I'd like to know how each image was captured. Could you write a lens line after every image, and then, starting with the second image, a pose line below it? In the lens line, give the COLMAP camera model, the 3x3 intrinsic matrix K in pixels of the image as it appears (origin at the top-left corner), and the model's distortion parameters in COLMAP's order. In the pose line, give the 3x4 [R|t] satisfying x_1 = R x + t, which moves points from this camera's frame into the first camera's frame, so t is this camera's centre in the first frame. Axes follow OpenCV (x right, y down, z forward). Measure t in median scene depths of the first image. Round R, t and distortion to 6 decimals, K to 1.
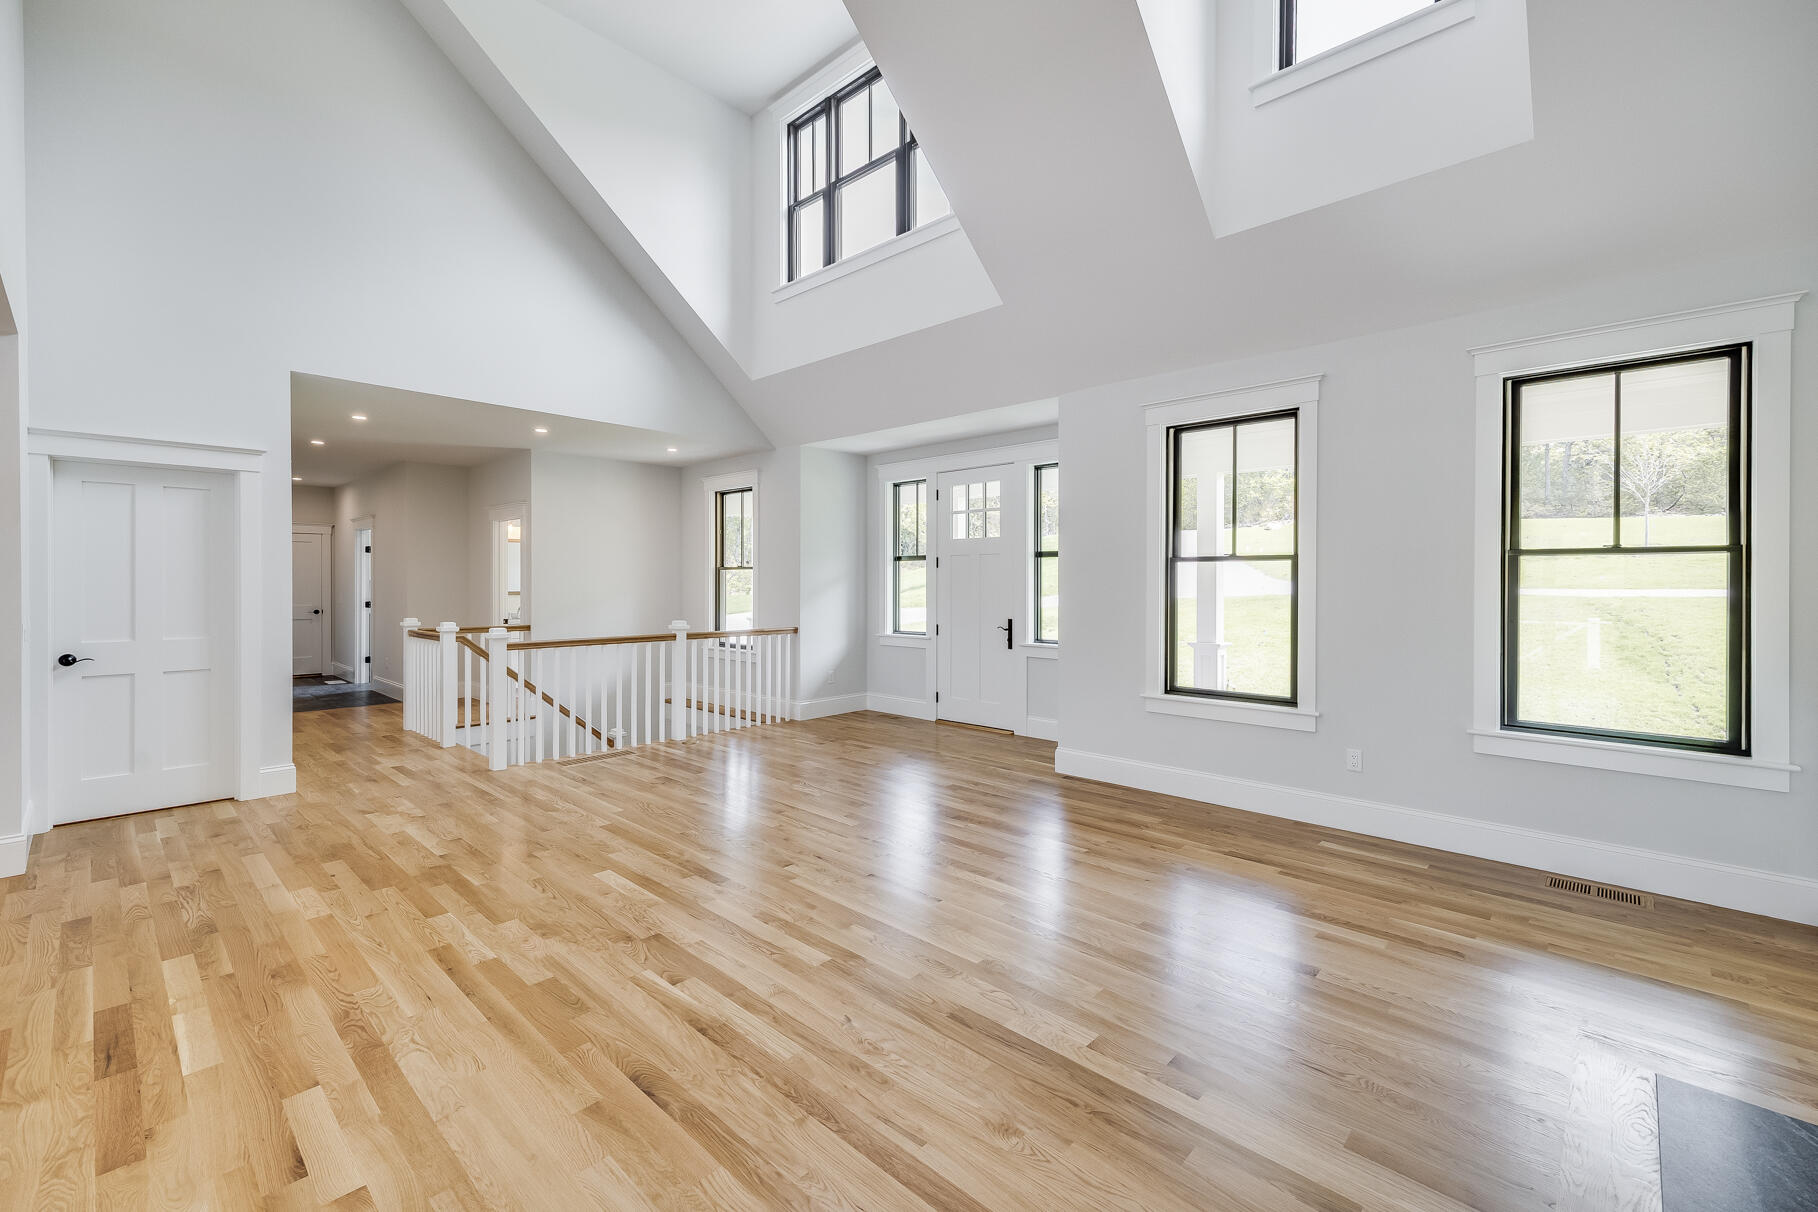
lens RADIAL K [[760.7, 0, 905.3], [0, 760.7, 583.8], [0, 0, 1]] dist [0.022604, 0.000042]
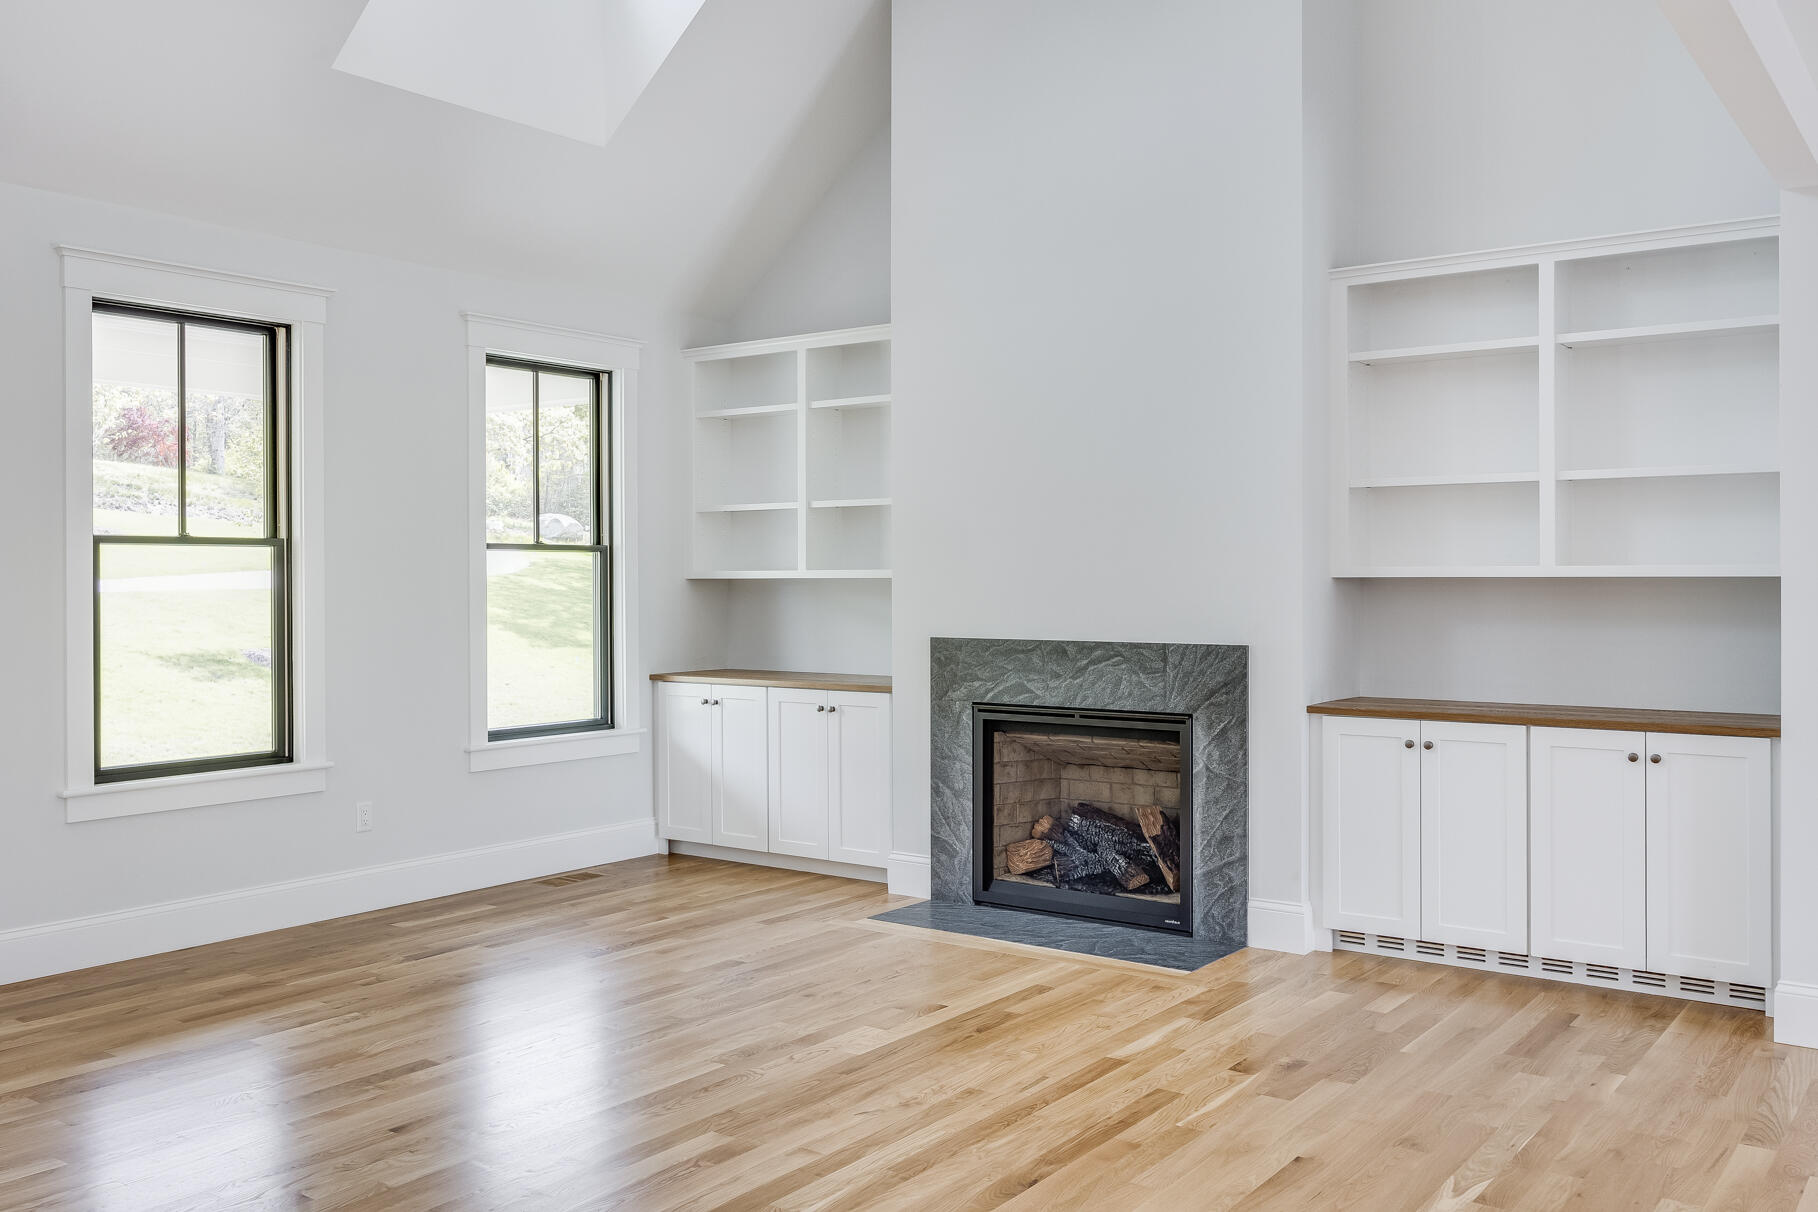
lens RADIAL K [[1540.7, 0, 906.0], [0, 1540.7, 581.2], [0, 0, 1]] dist [-0.001430, 0.004240]
pose [[-0.114717, -0.002306, 0.993395, -1.167915], [0.003911, 0.999989, 0.002773, -0.003205], [-0.993390, 0.004204, -0.114707, 0.777012]]
